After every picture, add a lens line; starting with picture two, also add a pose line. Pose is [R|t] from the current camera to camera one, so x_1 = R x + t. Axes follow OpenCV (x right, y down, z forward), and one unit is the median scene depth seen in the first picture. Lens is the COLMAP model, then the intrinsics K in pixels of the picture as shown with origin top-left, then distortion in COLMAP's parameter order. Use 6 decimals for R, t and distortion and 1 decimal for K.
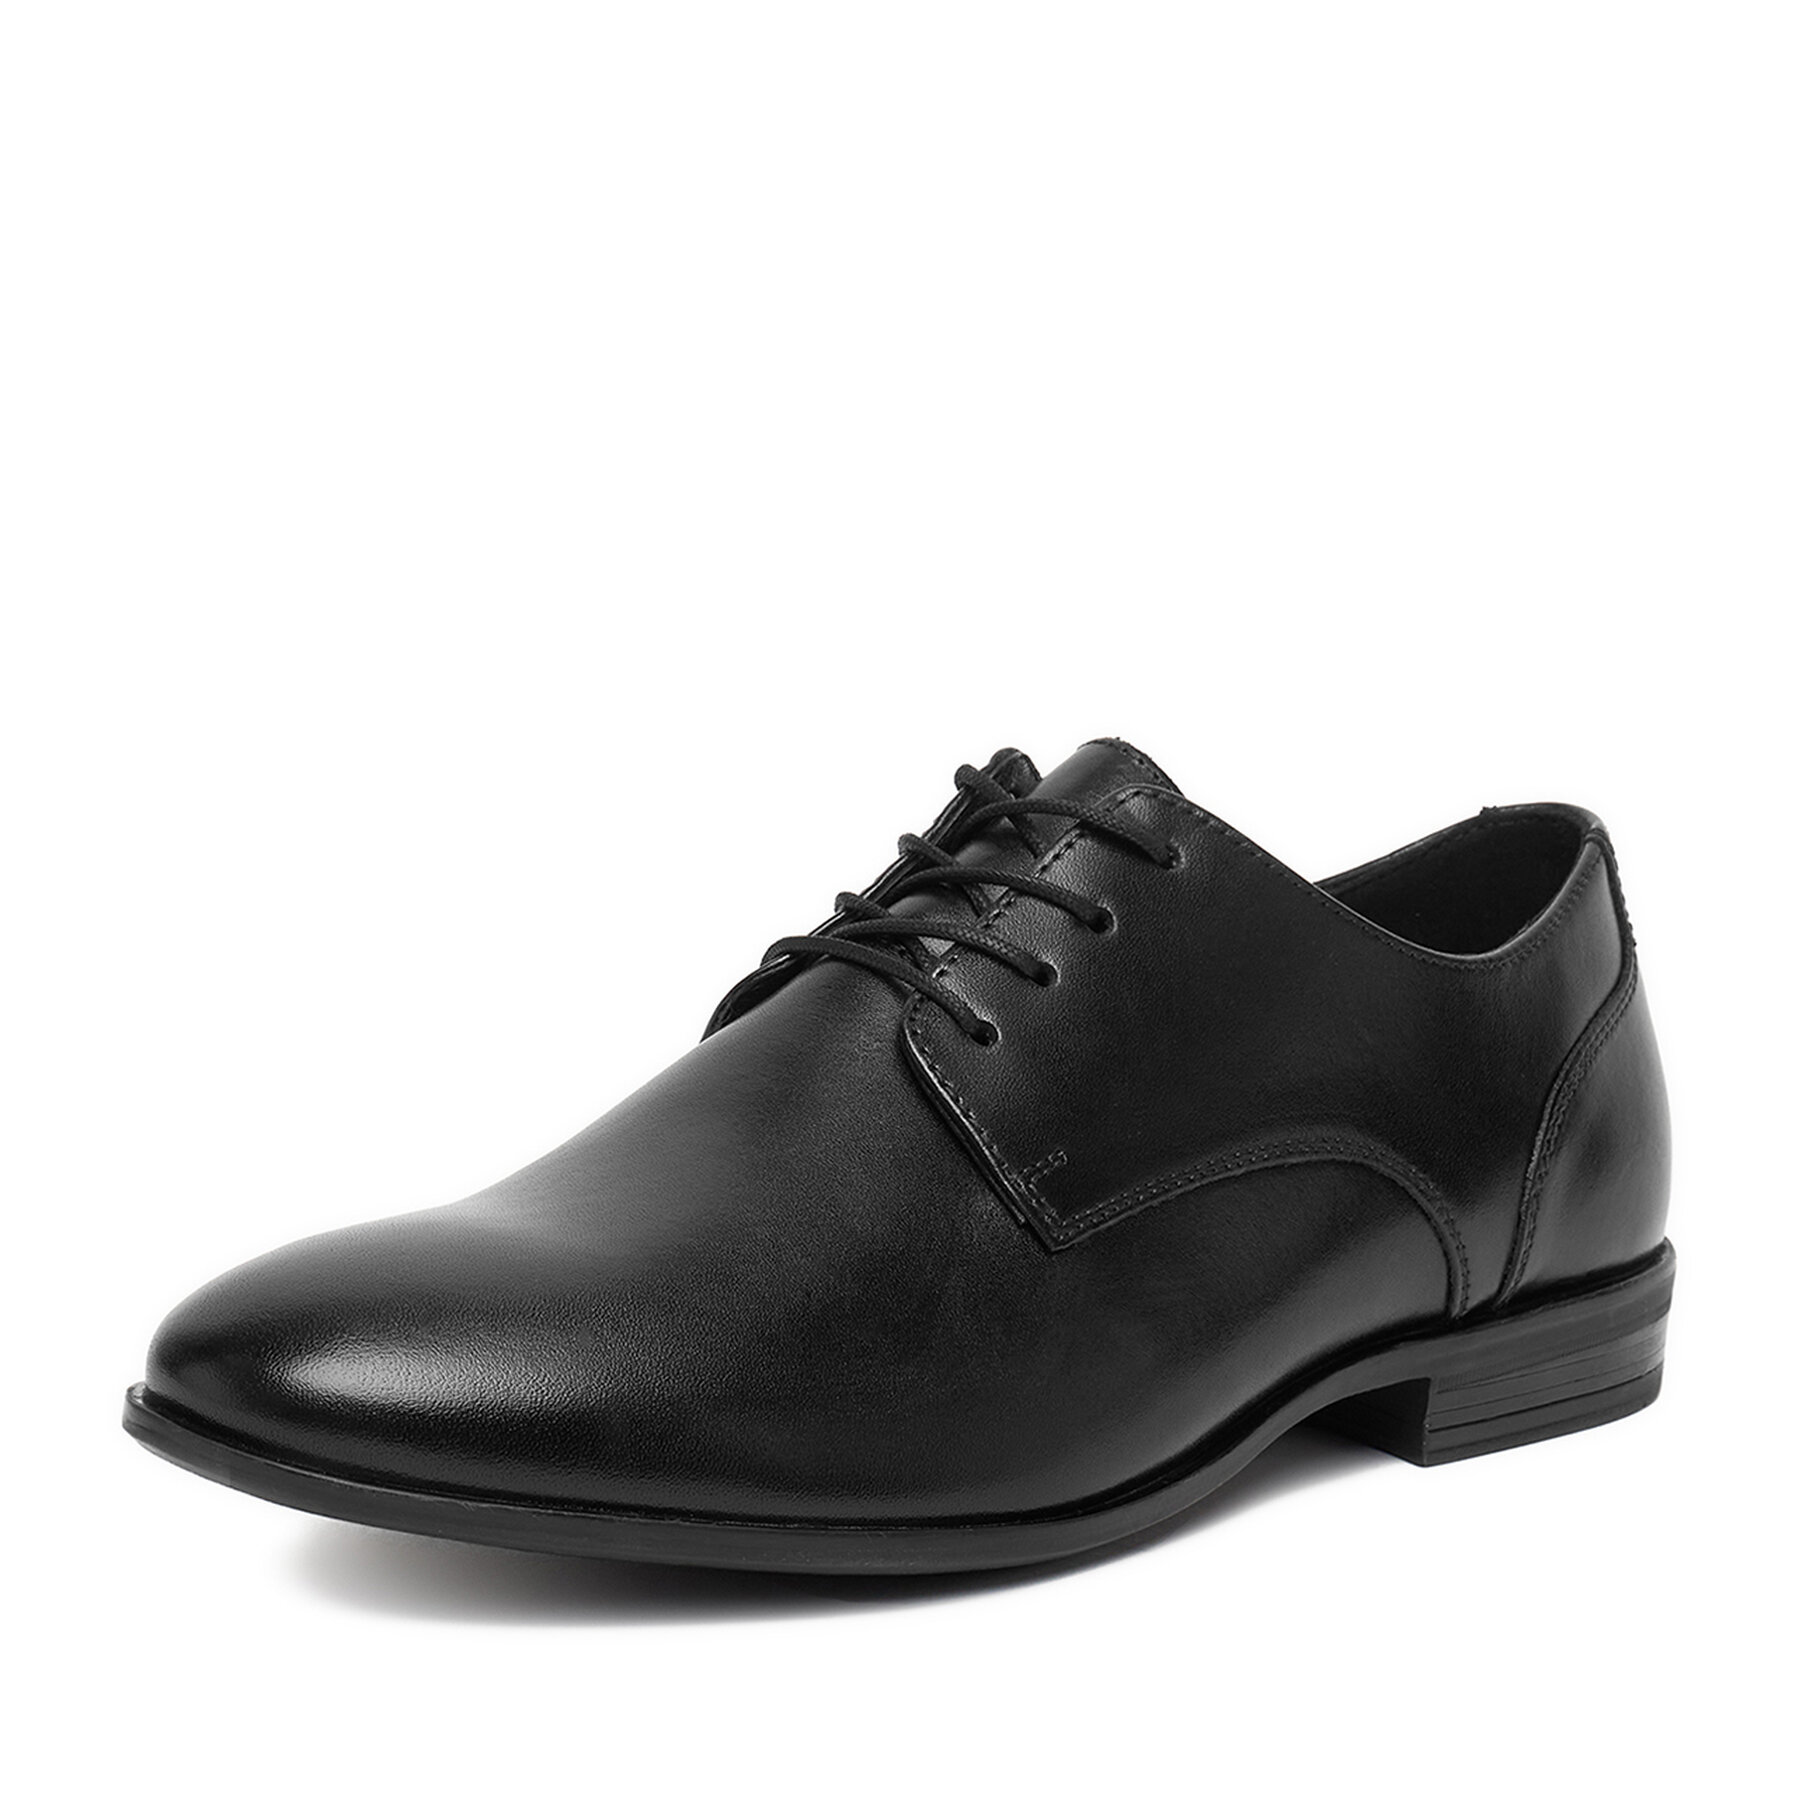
lens RADIAL K [[4057.8, 0, 900.7], [0, 4057.8, 899.3], [0, 0, 1]] dist [0.149248, 0.000000]
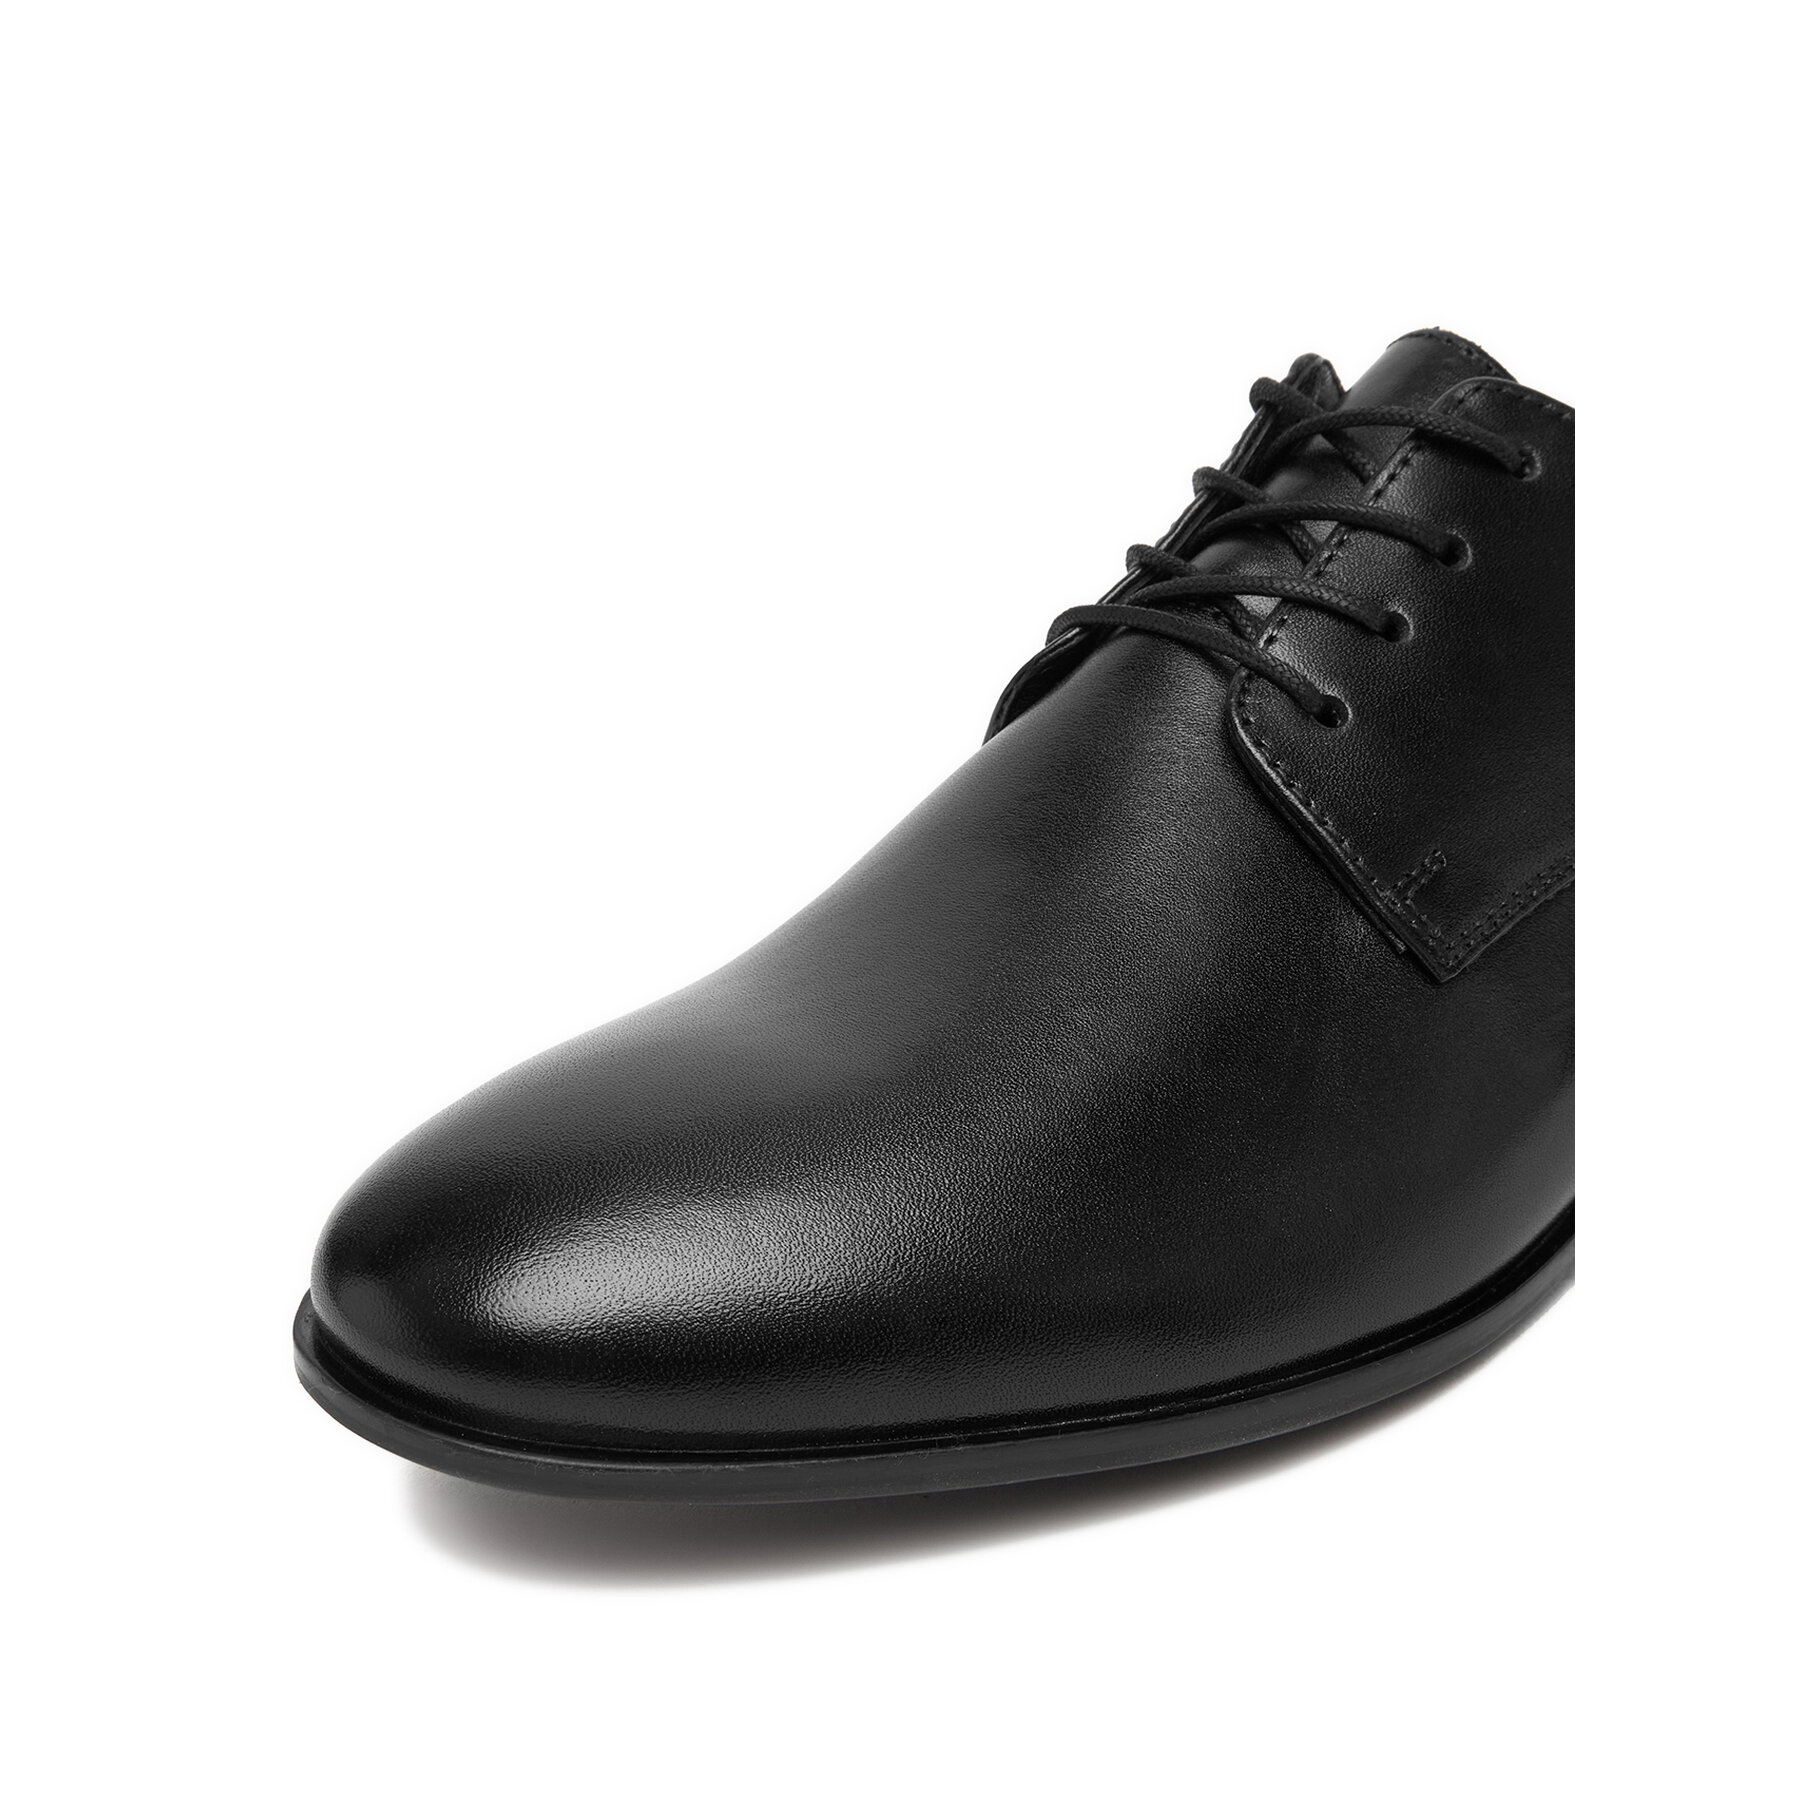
lens RADIAL K [[1749.0, 0, 903.8], [0, 1749.0, 902.6], [0, 0, 1]] dist [-0.020211, 0.000000]
pose [[0.989236, -0.078401, -0.123552, -0.023082], [0.104246, 0.970126, 0.219062, -0.014837], [0.102686, -0.229584, 0.967857, 0.629965]]
